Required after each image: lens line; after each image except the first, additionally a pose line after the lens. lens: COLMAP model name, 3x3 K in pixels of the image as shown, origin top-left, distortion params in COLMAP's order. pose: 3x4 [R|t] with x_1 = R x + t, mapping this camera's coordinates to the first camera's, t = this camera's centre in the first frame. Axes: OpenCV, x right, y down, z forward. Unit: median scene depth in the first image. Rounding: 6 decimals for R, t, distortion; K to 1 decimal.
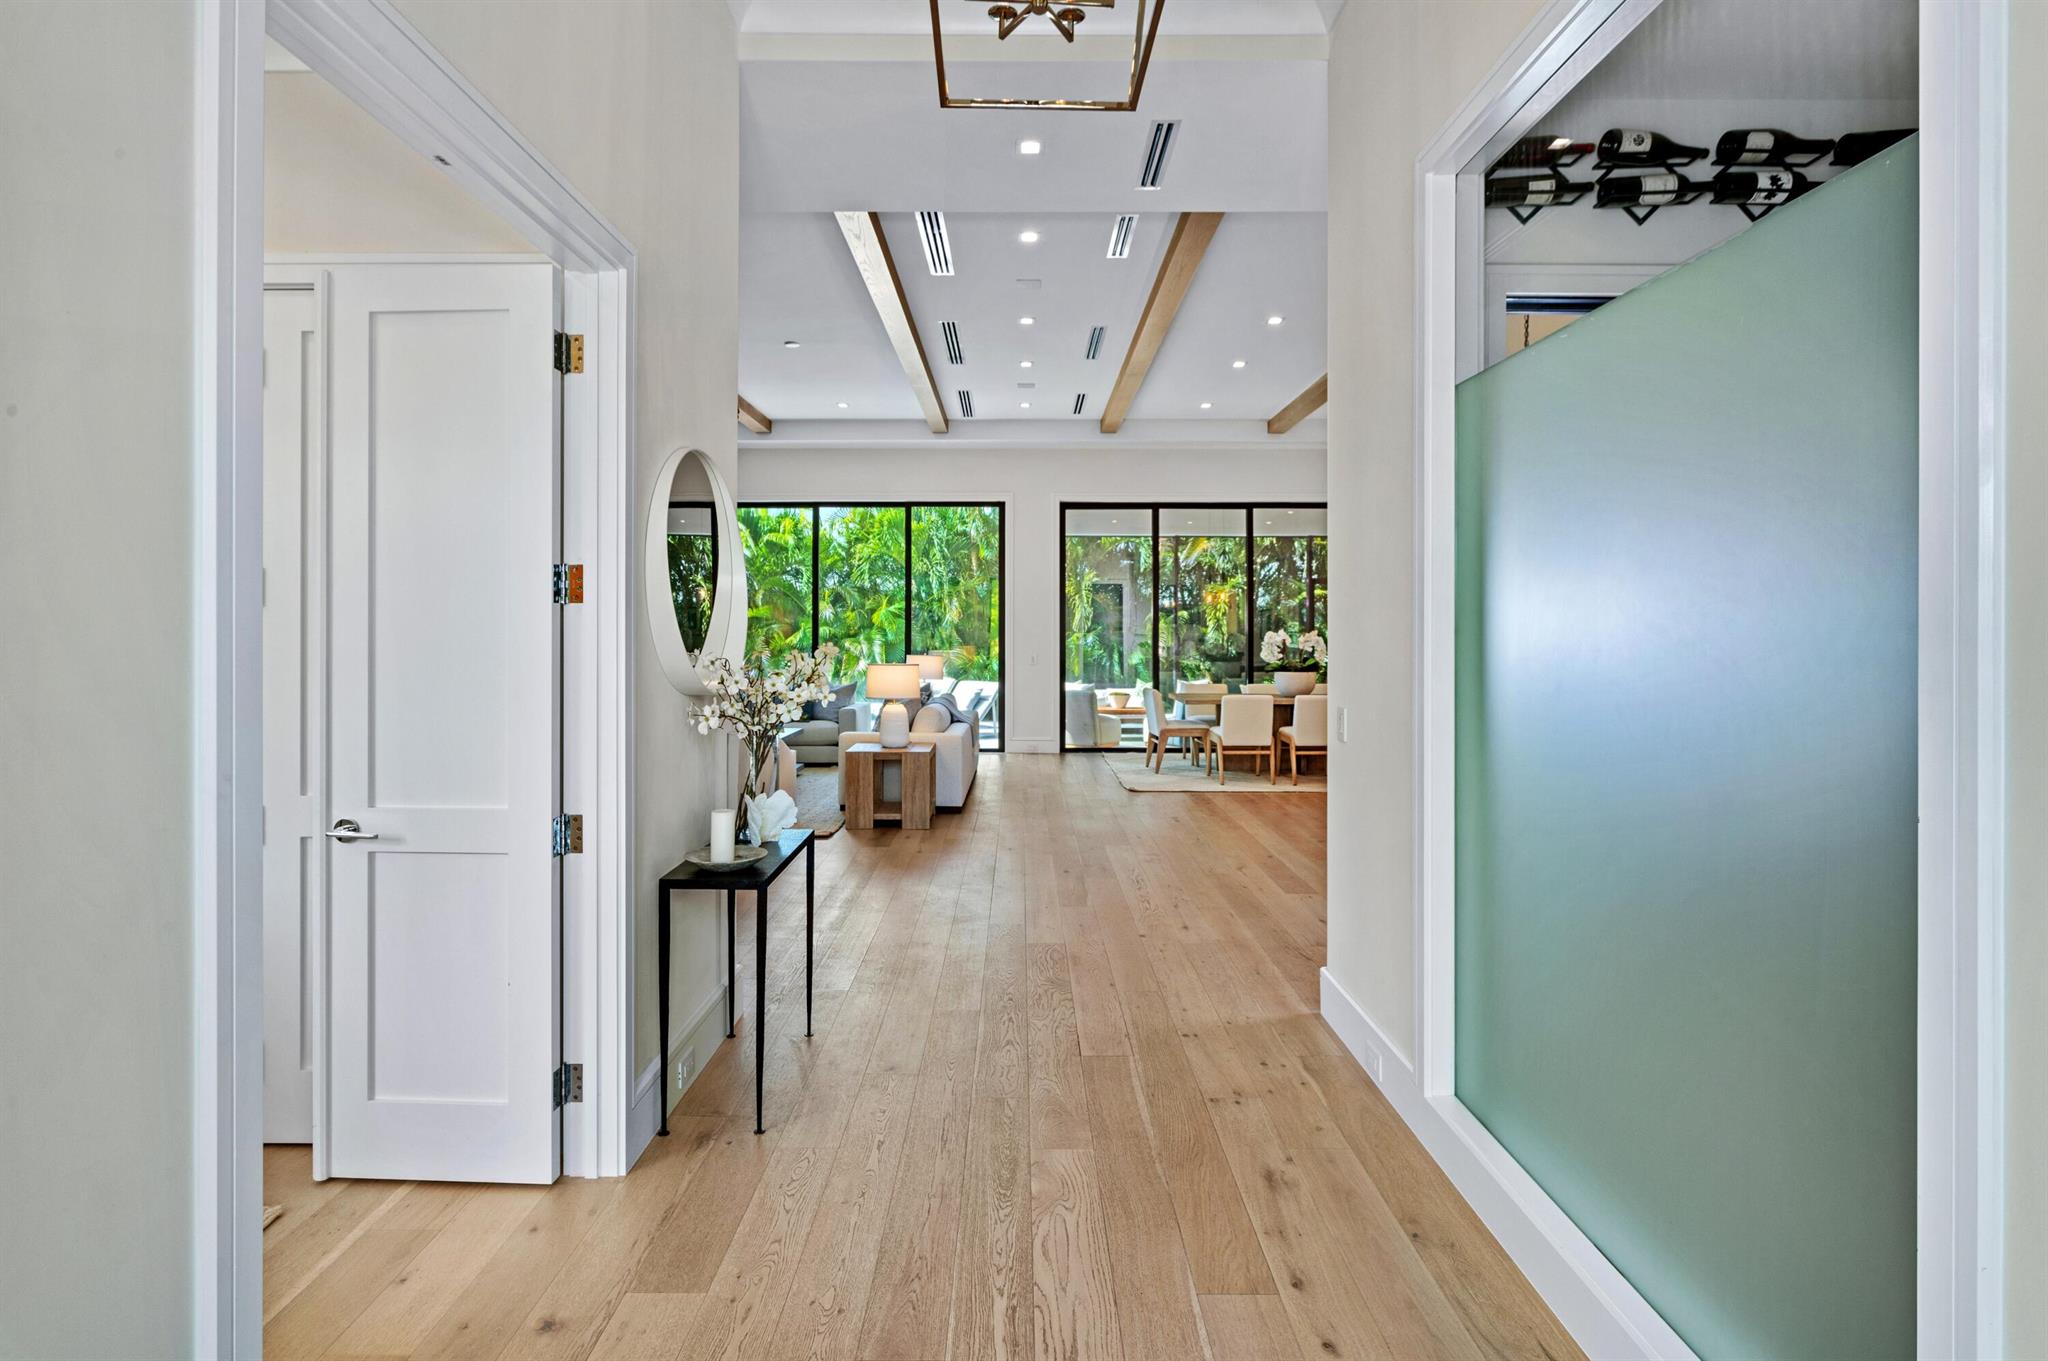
lens RADIAL K [[996.7, 0, 1010.7], [0, 996.7, 657.9], [0, 0, 1]] dist [0.002946, 0.000709]
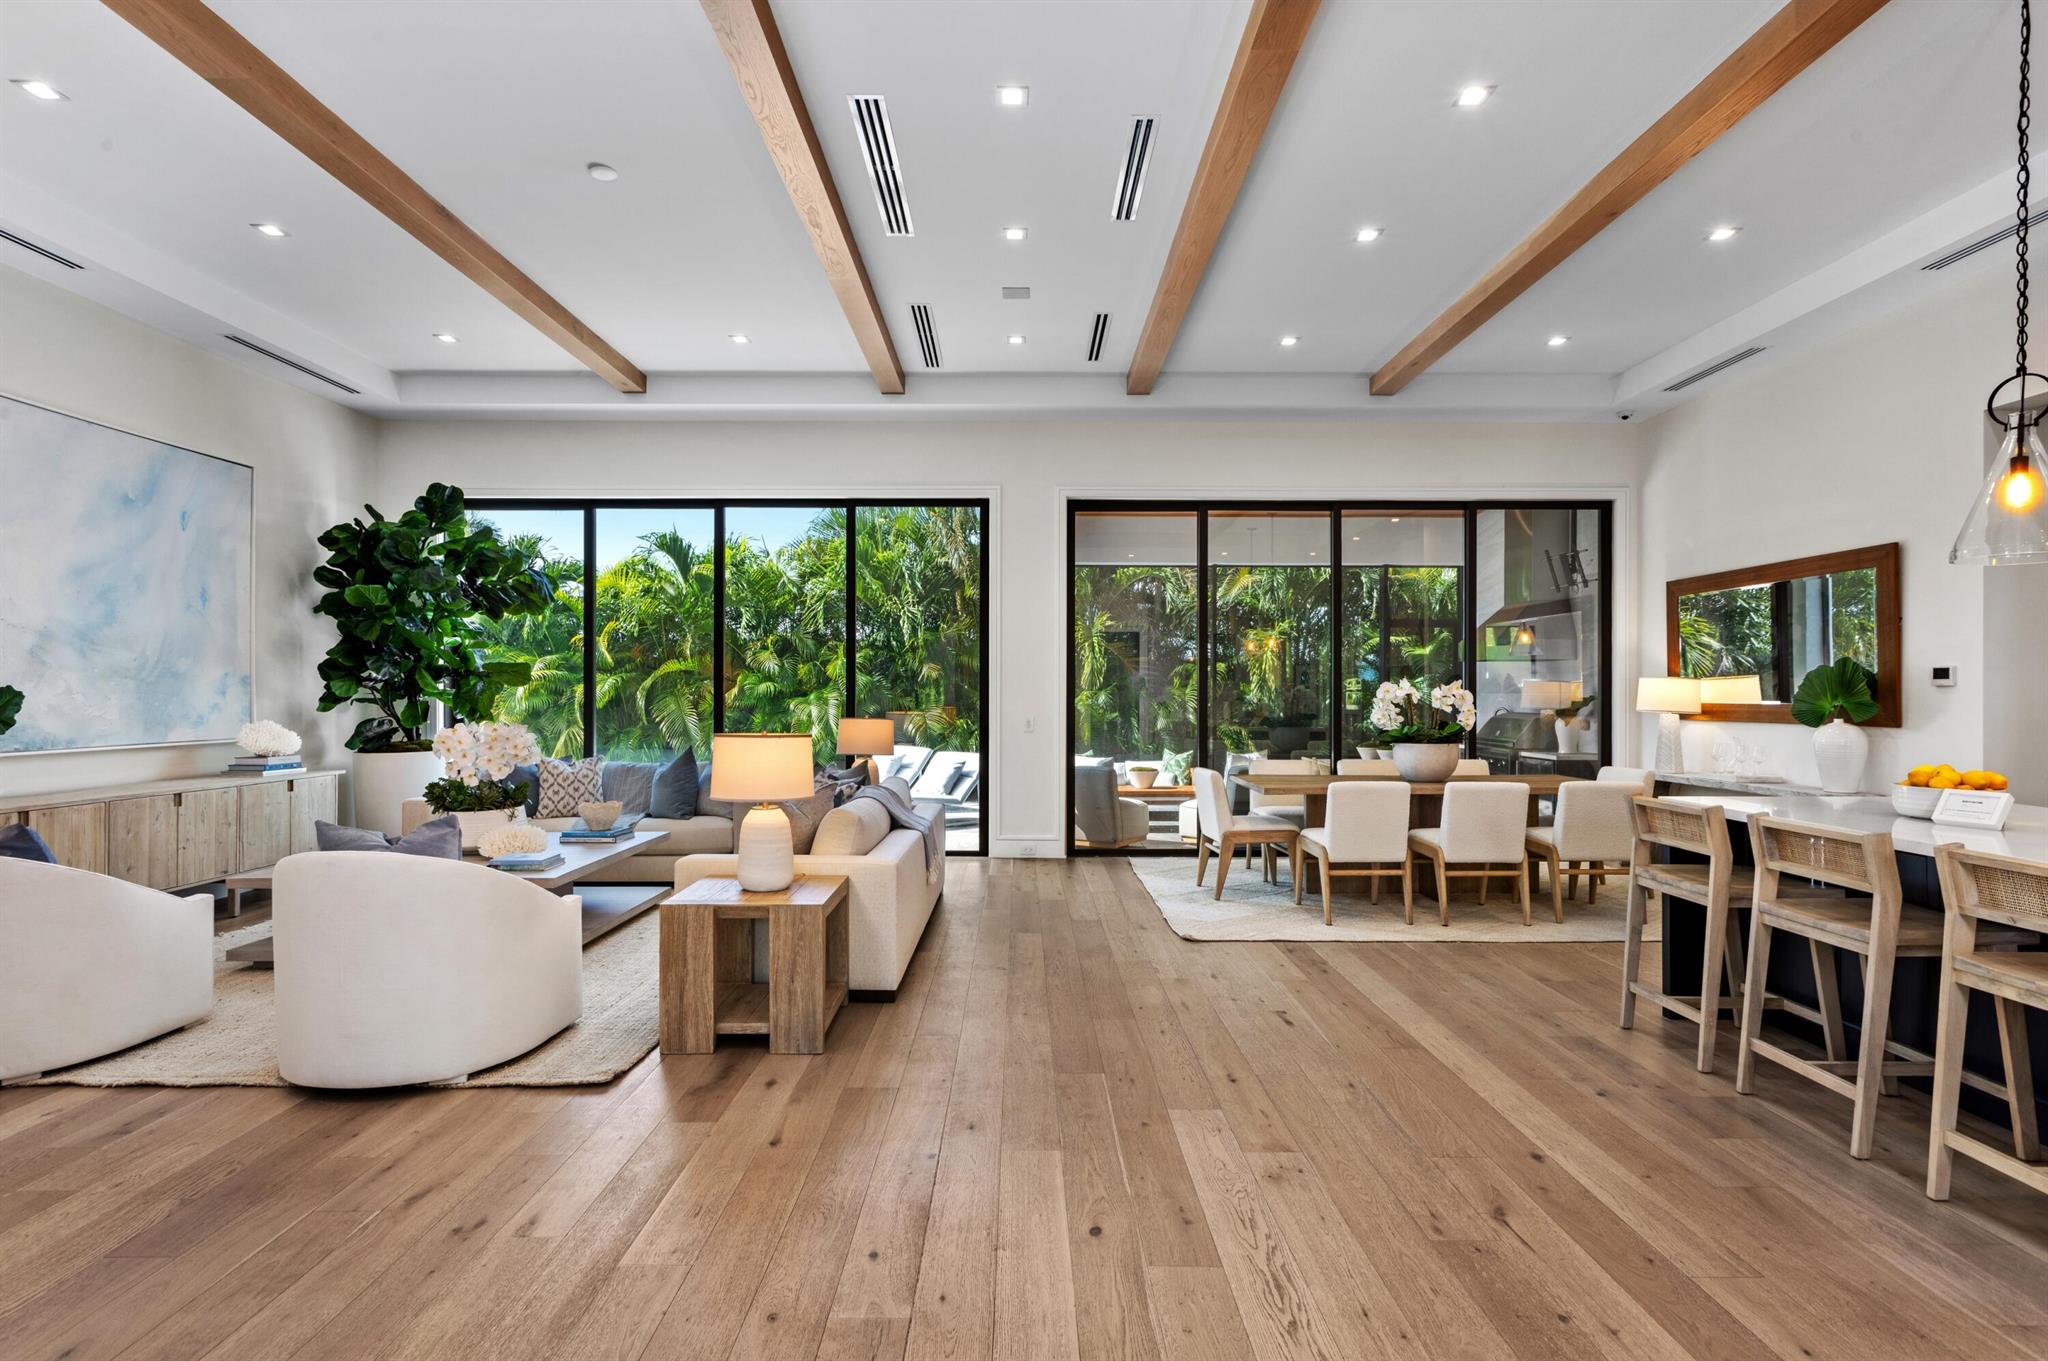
lens RADIAL K [[1005.7, 0, 1015.3], [0, 1005.7, 692.5], [0, 0, 1]] dist [0.013086, -0.000053]
pose [[0.999990, 0.000214, 0.004517, 0.010393], [-0.000083, 0.999579, -0.029027, 0.000093], [-0.004521, 0.029026, 0.999568, 0.310880]]
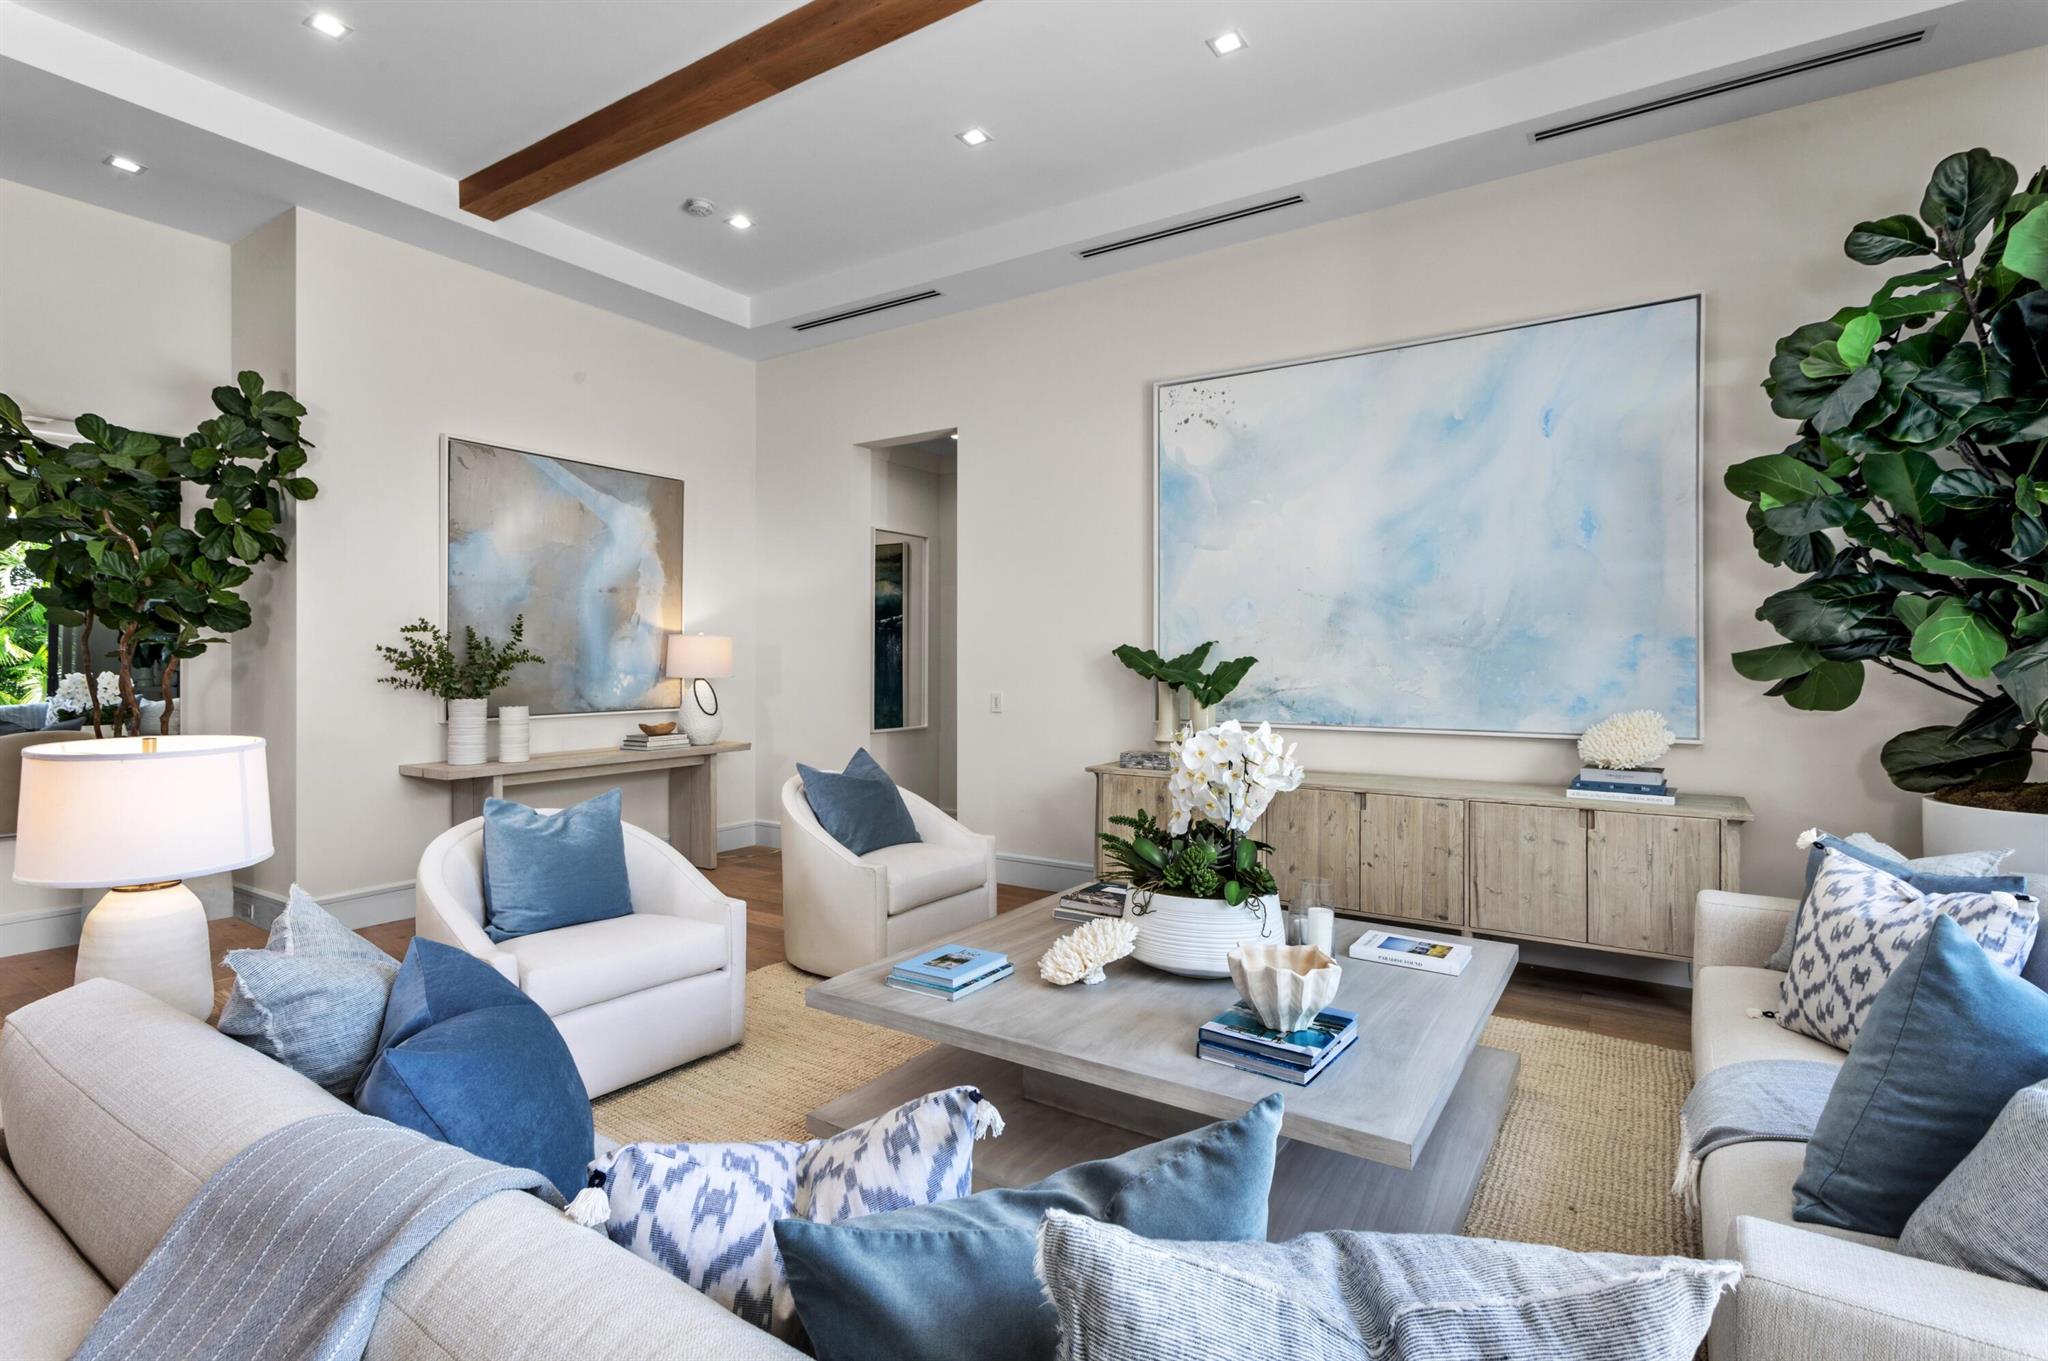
lens RADIAL K [[976.1, 0, 1022.5], [0, 976.1, 662.8], [0, 0, 1]] dist [0.001765, 0.000928]
pose [[-0.540167, 0.001612, -0.841557, -0.011432], [-0.024771, 0.999534, 0.017815, -0.018694], [0.841193, 0.030469, -0.539875, 0.914417]]
